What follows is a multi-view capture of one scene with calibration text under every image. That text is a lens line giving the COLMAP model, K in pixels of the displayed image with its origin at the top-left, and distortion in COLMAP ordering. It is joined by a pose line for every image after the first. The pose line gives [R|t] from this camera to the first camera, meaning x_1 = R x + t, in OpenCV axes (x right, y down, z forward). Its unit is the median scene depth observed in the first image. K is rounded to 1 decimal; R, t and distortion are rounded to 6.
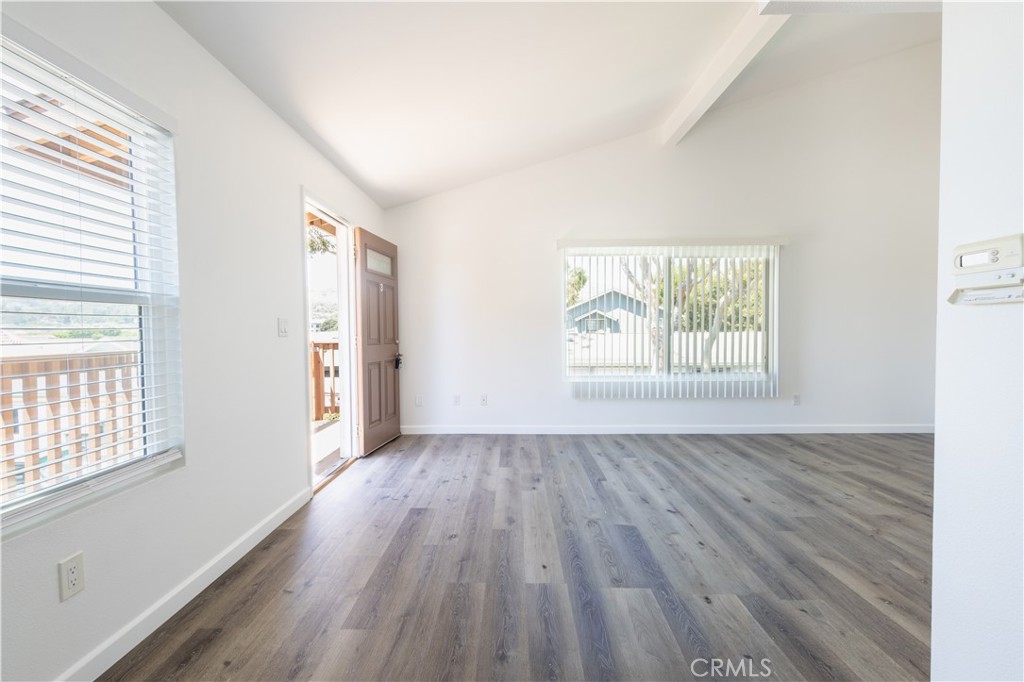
lens RADIAL K [[465.7, 0, 511.9], [0, 465.7, 344.5], [0, 0, 1]] dist [0.013657, -0.005432]
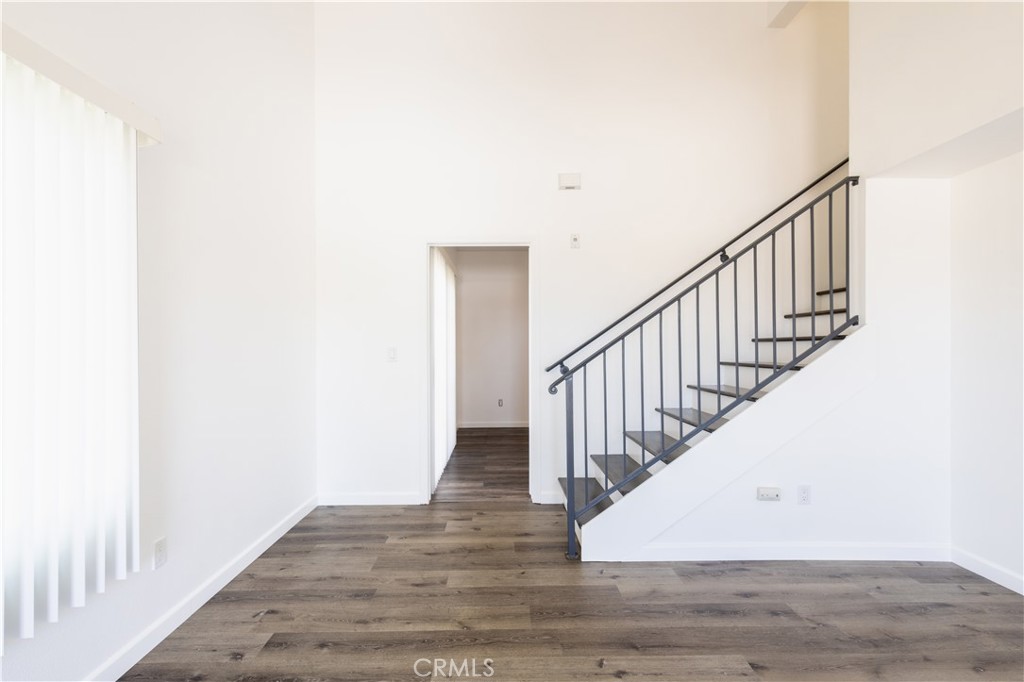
lens RADIAL K [[475.3, 0, 511.1], [0, 475.3, 343.2], [0, 0, 1]] dist [0.014109, 0.001002]
pose [[-0.019499, 0.012003, 0.999738, 0.330145], [0.036473, 0.999271, -0.011286, -0.063939], [-0.999144, 0.036243, -0.019923, 1.149191]]
